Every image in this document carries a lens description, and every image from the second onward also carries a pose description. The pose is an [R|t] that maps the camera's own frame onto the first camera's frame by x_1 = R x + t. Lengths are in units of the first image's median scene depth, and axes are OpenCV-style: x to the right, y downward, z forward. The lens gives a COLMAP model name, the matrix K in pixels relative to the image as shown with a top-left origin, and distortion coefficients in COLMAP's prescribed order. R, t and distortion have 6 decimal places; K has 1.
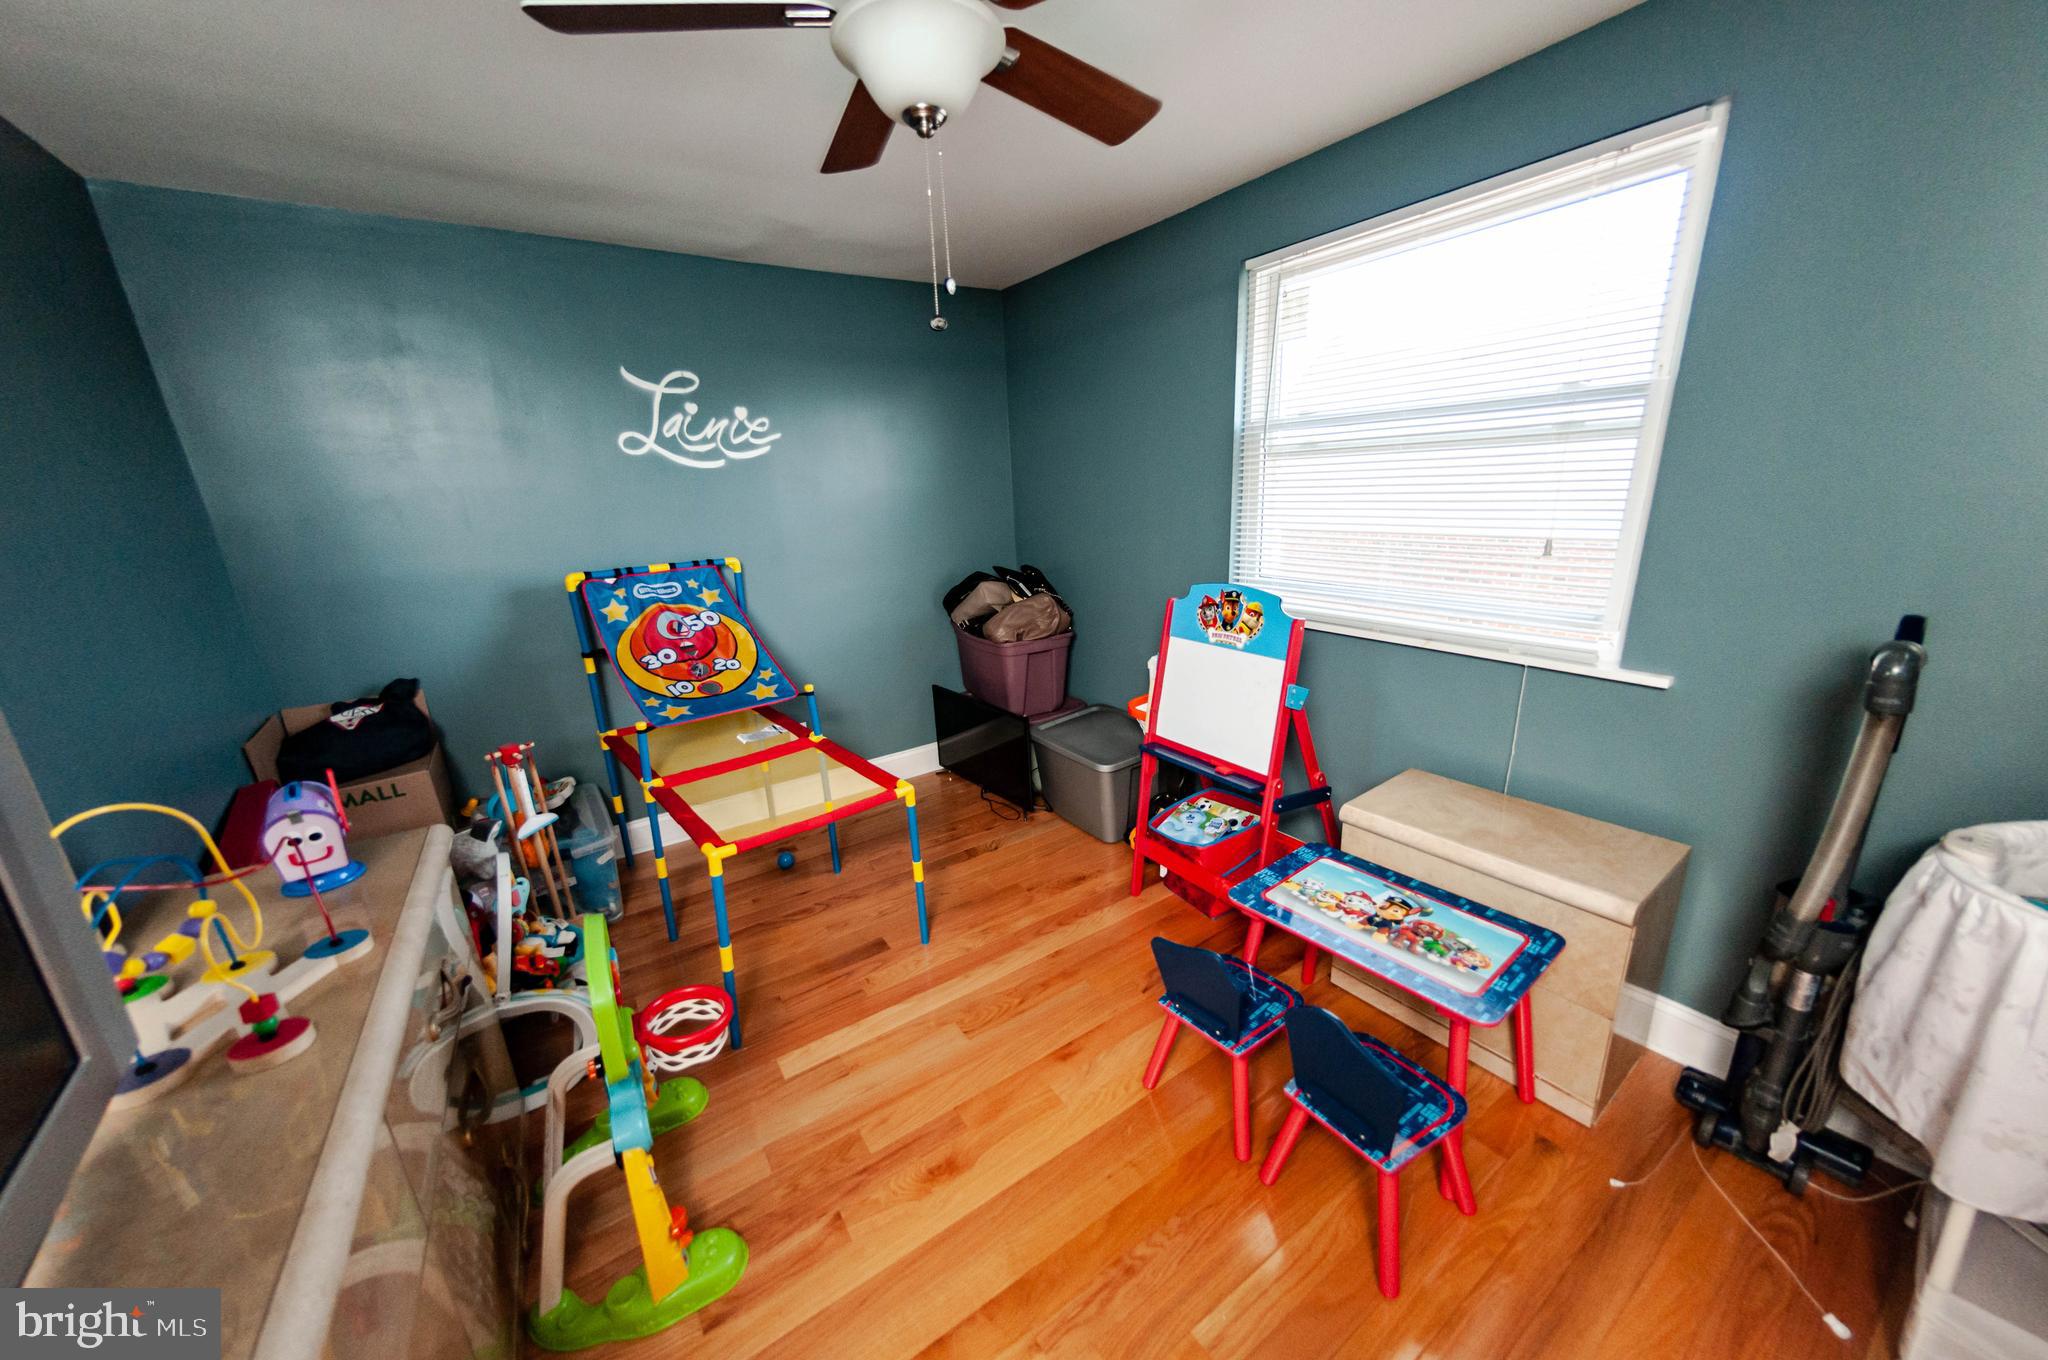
lens RADIAL K [[723.8, 0, 1005.7], [0, 723.8, 688.0], [0, 0, 1]] dist [0.001705, -0.000499]
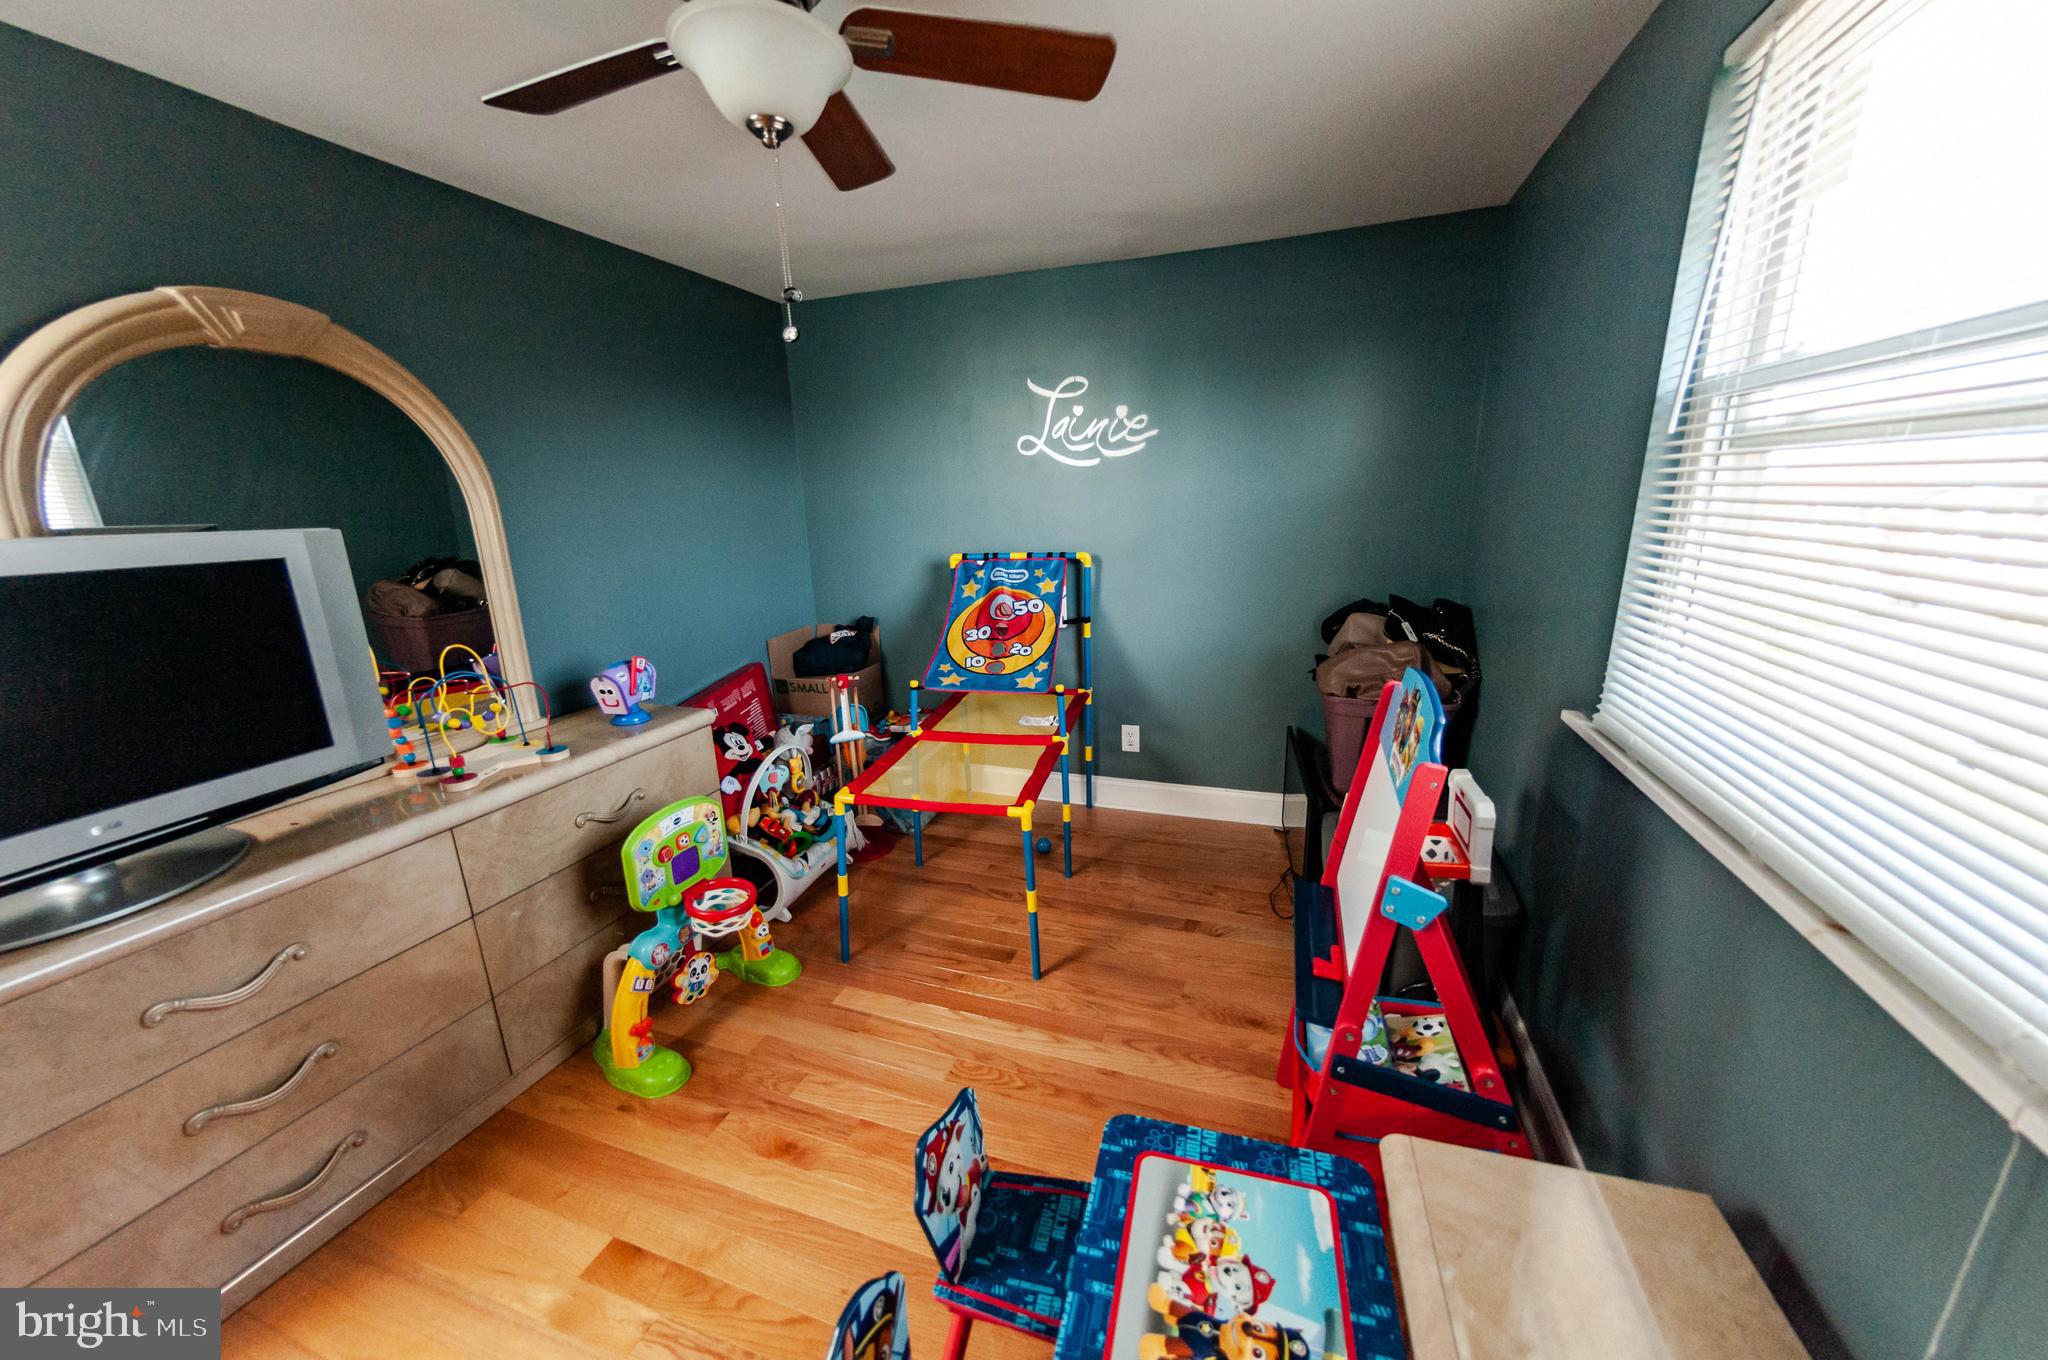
lens RADIAL K [[723.8, 0, 1013.1], [0, 723.8, 684.0], [0, 0, 1]] dist [0.001705, -0.000499]
pose [[0.601043, 0.228241, -0.765933, 0.456219], [-0.216840, 0.968978, 0.118587, -0.110417], [0.769238, 0.094809, 0.631889, 0.316038]]
